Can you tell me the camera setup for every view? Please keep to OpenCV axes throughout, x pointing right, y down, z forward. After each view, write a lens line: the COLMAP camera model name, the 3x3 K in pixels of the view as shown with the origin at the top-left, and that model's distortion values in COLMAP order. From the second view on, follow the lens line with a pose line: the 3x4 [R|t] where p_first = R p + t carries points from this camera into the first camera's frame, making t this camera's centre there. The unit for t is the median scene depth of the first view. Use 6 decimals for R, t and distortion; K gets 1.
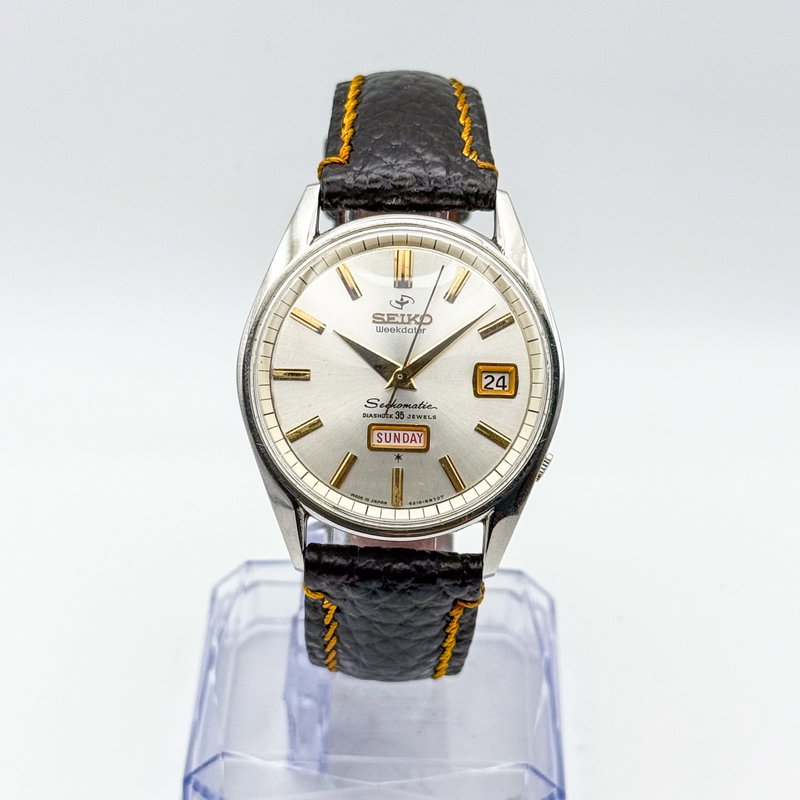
lens RADIAL K [[2195.1, 0, 398.8], [0, 2195.1, 424.4], [0, 0, 1]] dist [0.135722, 0.551702]
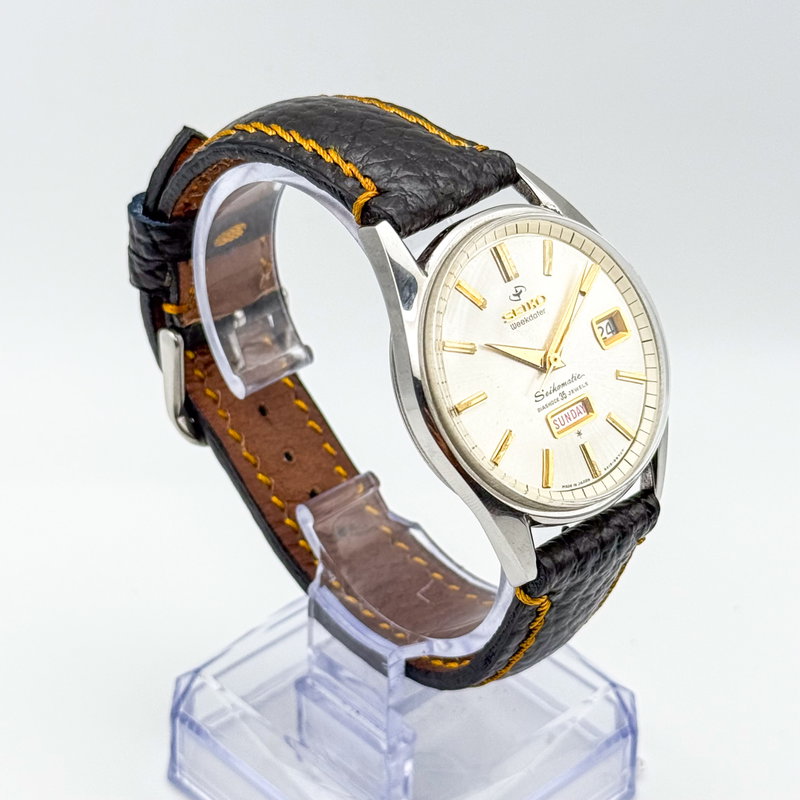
lens RADIAL K [[2195.1, 0, 398.8], [0, 2195.1, 424.4], [0, 0, 1]] dist [0.135722, 0.551702]
pose [[0.719284, -0.410520, 0.560449, -0.626220], [0.402980, 0.903689, 0.144751, -0.169018], [-0.565895, 0.121732, 0.815441, 0.217189]]
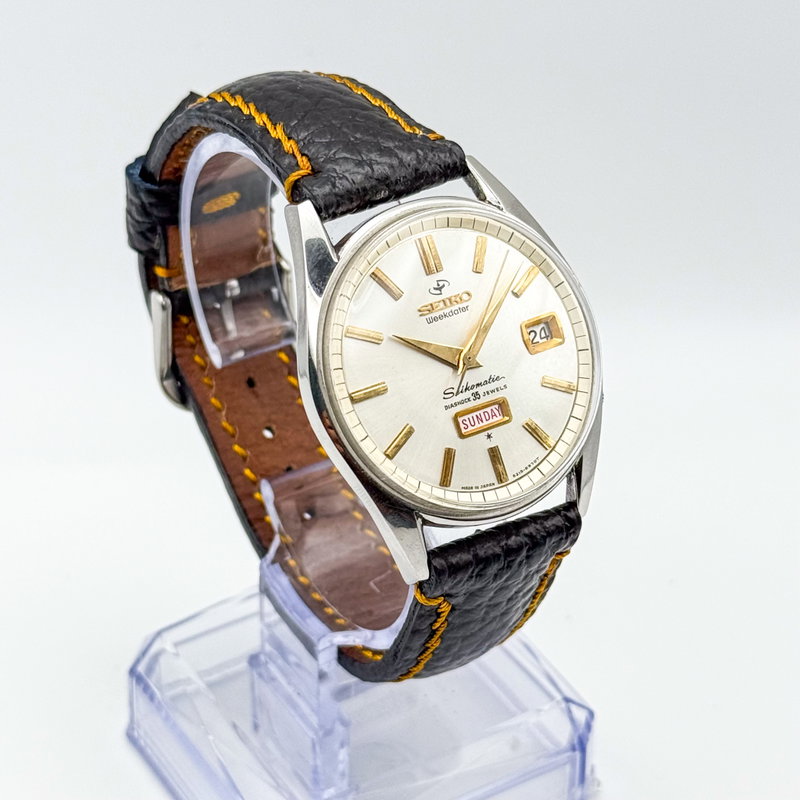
lens RADIAL K [[2195.1, 0, 398.8], [0, 2195.1, 424.4], [0, 0, 1]] dist [0.135722, 0.551702]
pose [[0.844423, -0.328711, 0.422964, -0.451250], [0.322751, 0.942382, 0.088029, -0.090310], [-0.427530, 0.062178, 0.901860, 0.121775]]
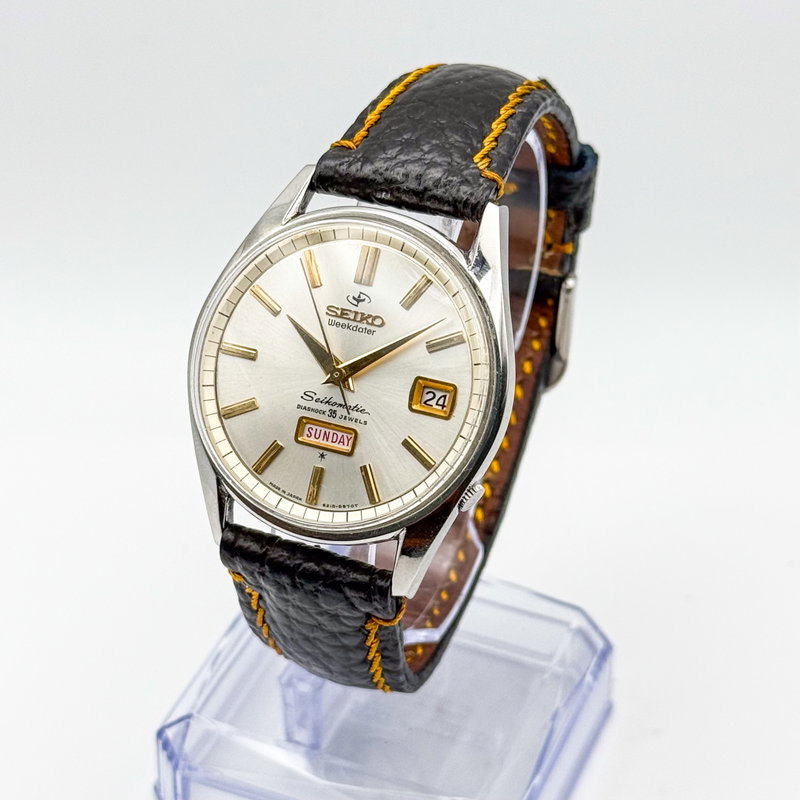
lens RADIAL K [[2195.1, 0, 398.8], [0, 2195.1, 424.4], [0, 0, 1]] dist [0.135722, 0.551702]
pose [[0.932366, 0.200768, -0.300644, 0.318883], [-0.195253, 0.979547, 0.048609, -0.052127], [0.304254, 0.013380, 0.952497, 0.087158]]
